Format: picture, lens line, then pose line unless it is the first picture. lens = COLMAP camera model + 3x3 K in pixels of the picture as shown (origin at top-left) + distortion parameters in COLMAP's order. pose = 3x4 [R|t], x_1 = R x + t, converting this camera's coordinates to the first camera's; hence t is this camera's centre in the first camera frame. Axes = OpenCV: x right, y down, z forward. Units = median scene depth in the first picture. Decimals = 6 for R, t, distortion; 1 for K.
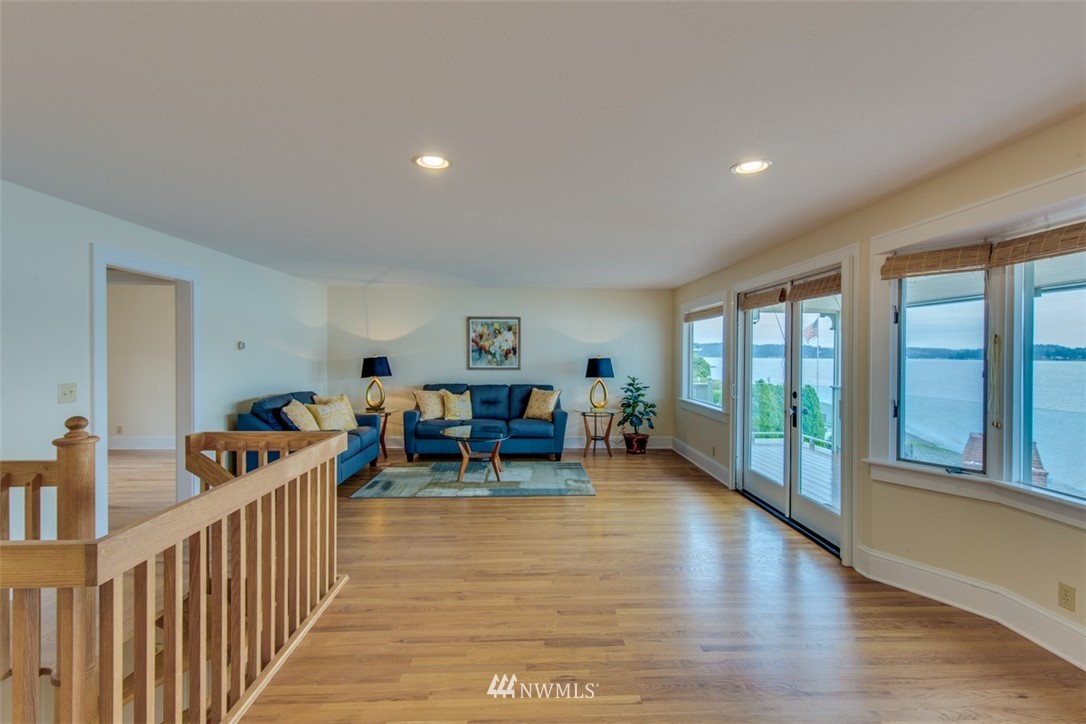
lens RADIAL K [[502.7, 0, 546.3], [0, 502.7, 357.1], [0, 0, 1]] dist [-0.000669, -0.000090]
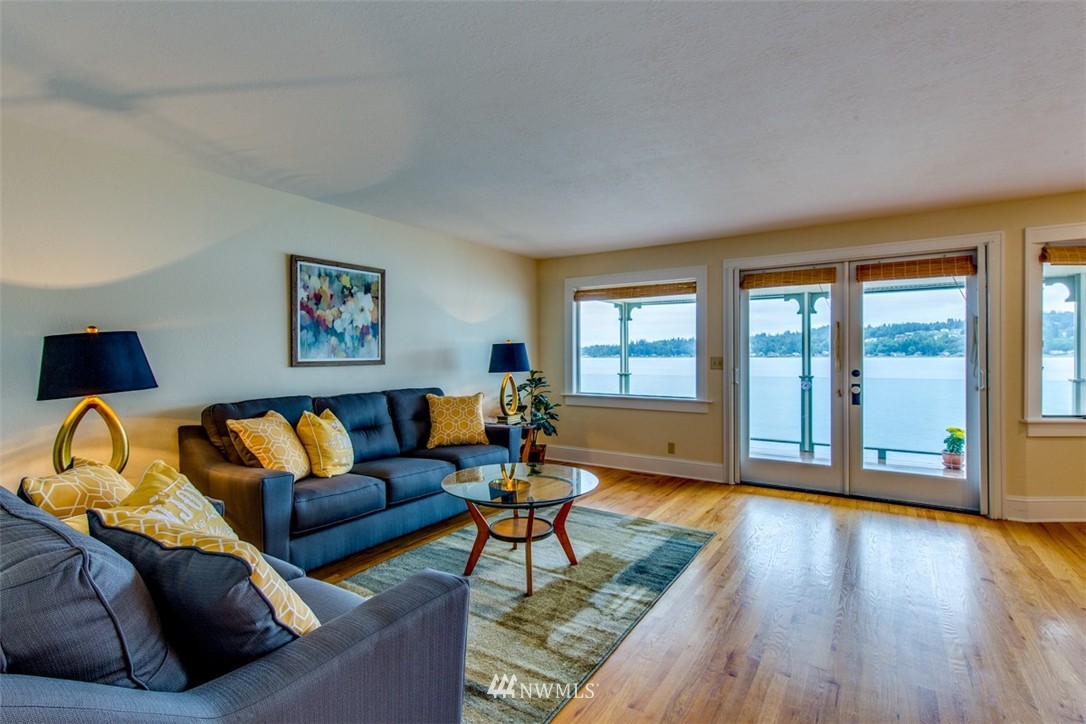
lens RADIAL K [[502.7, 0, 561.9], [0, 502.7, 362.9], [0, 0, 1]] dist [-0.000669, -0.000090]
pose [[0.581088, -0.022092, 0.813541, -0.395682], [0.011916, 0.999755, 0.018637, 0.015951], [-0.813753, -0.001136, 0.581209, 0.516897]]
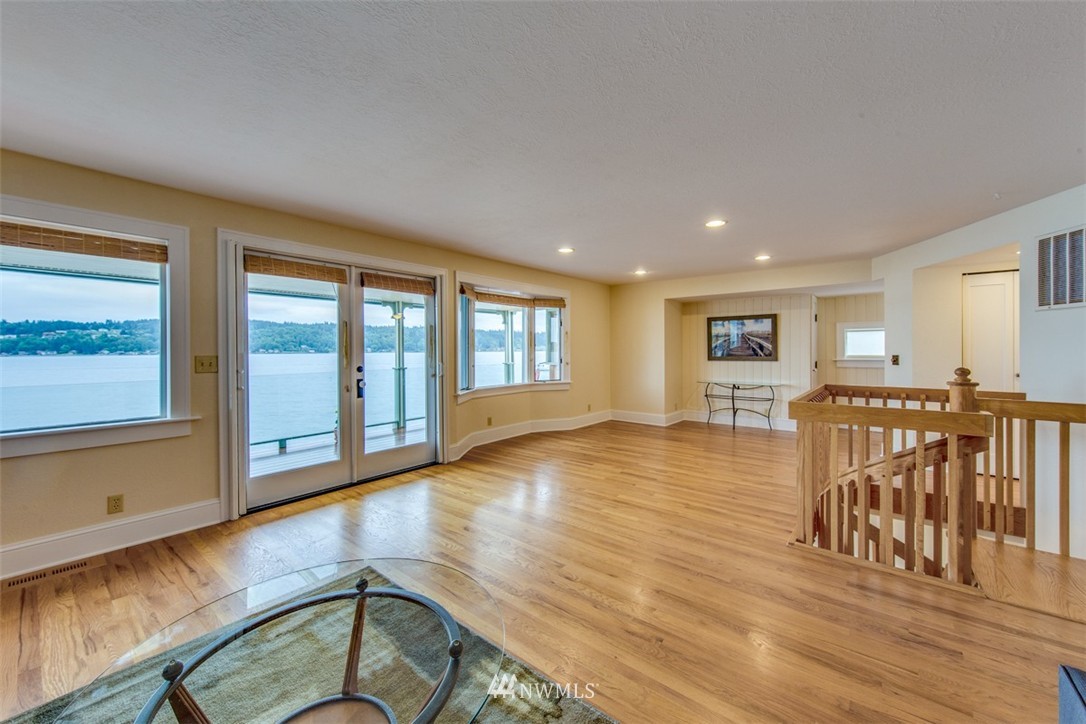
lens RADIAL K [[414.4, 0, 531.5], [0, 414.4, 351.1], [0, 0, 1]] dist [0.003847, 0.000029]
pose [[-0.731705, -0.005575, 0.681599, -0.244286], [0.002924, 0.999932, 0.011318, 0.014556], [-0.681616, 0.010274, -0.731638, 0.819119]]
